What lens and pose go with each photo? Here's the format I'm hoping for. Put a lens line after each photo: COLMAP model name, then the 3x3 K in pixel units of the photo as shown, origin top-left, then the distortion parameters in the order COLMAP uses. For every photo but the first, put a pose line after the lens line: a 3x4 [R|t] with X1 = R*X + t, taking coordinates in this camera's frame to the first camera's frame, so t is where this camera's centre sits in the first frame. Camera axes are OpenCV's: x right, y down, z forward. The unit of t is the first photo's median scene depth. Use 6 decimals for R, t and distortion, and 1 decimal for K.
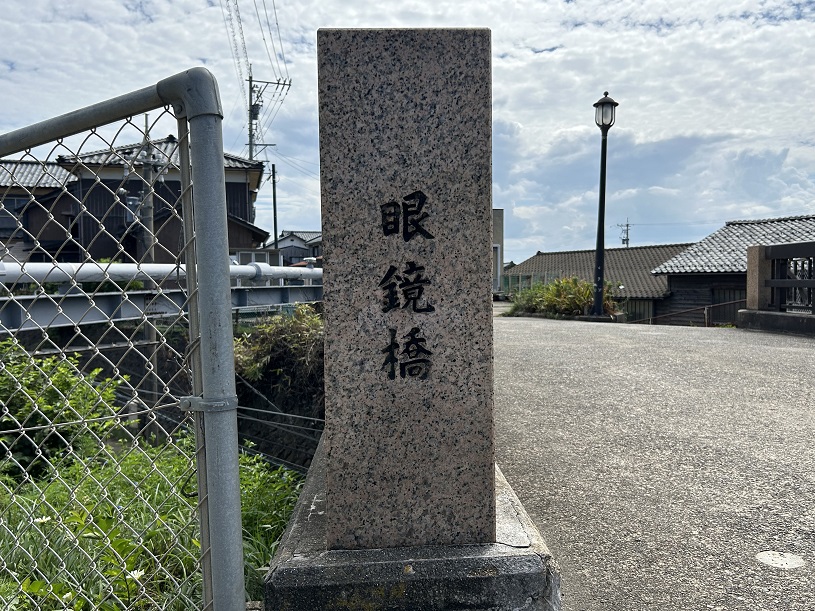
lens RADIAL K [[699.4, 0, 406.3], [0, 699.4, 309.3], [0, 0, 1]] dist [0.043820, 0.001226]
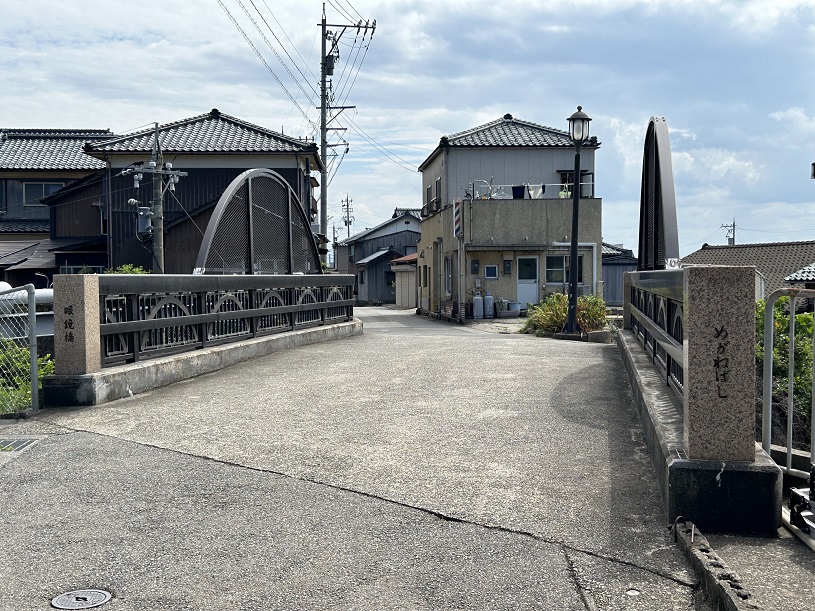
lens RADIAL K [[1131.0, 0, 408.6], [0, 1131.0, 308.7], [0, 0, 1]] dist [0.180519, 0.000000]
pose [[0.979249, 0.007749, -0.202512, 0.126905], [-0.009863, 0.999907, -0.009432, -0.002707], [0.202420, 0.011233, 0.979234, -0.207040]]
